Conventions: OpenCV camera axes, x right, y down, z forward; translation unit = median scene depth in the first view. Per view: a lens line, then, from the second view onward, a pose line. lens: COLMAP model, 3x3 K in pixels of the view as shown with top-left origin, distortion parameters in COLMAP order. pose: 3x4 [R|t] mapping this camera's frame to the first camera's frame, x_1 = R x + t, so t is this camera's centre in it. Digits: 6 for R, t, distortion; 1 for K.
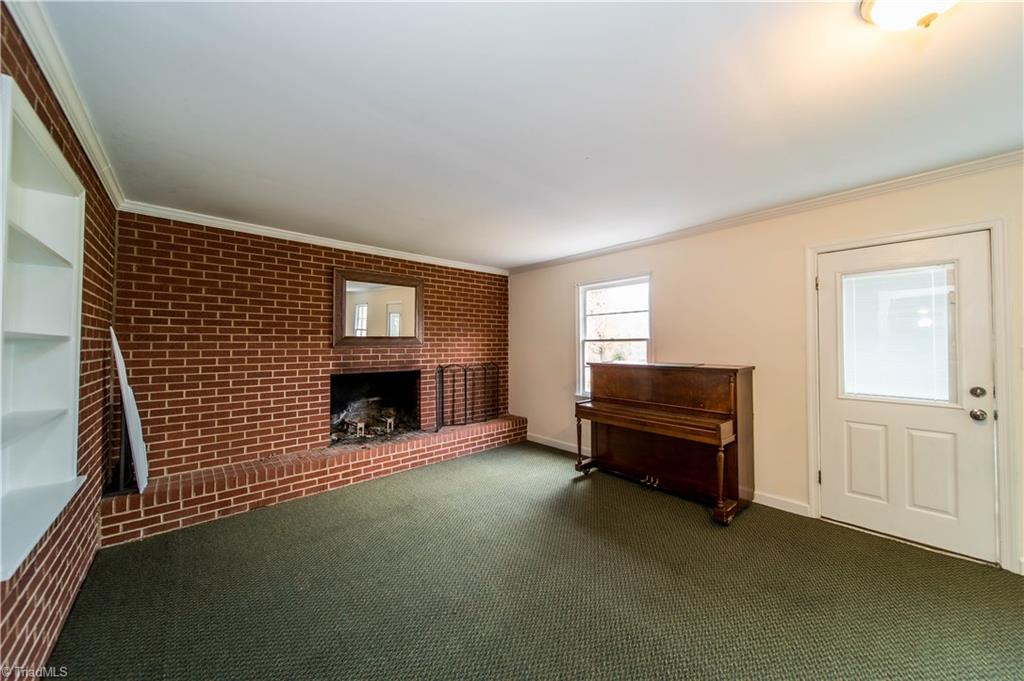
lens RADIAL K [[359.5, 0, 515.4], [0, 359.5, 337.9], [0, 0, 1]] dist [-0.000744, -0.000123]
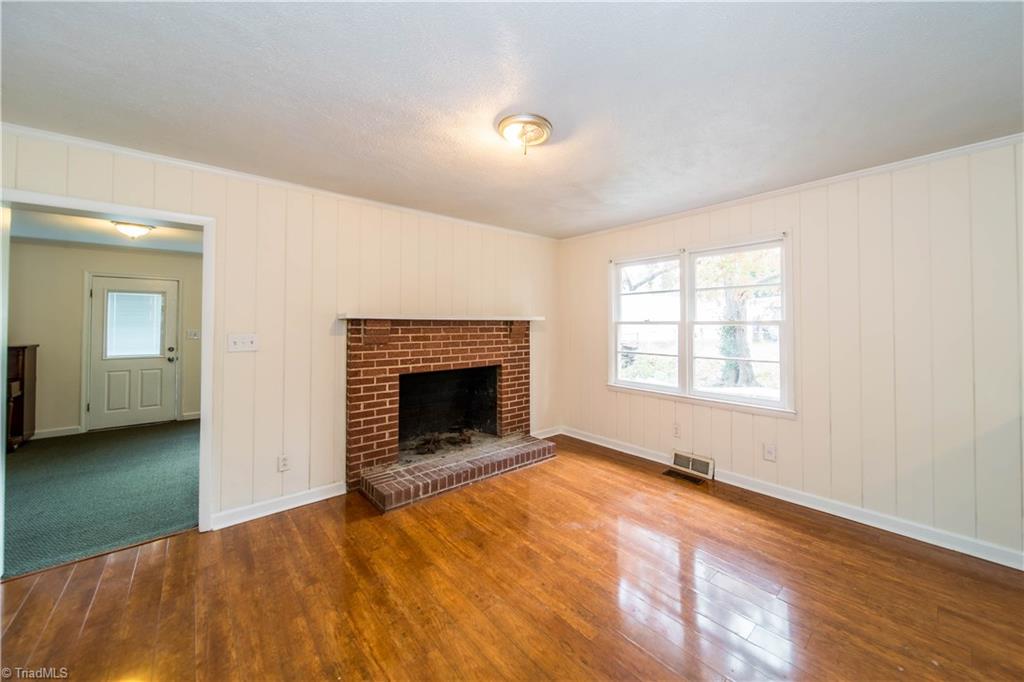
lens RADIAL K [[376.7, 0, 545.0], [0, 376.7, 317.0], [0, 0, 1]] dist [-0.001157, -0.000163]
pose [[-0.009037, 0.021257, 0.999733, -0.977087], [-0.017814, 0.999612, -0.021415, -0.042210], [-0.999800, -0.018003, -0.008655, -1.157251]]
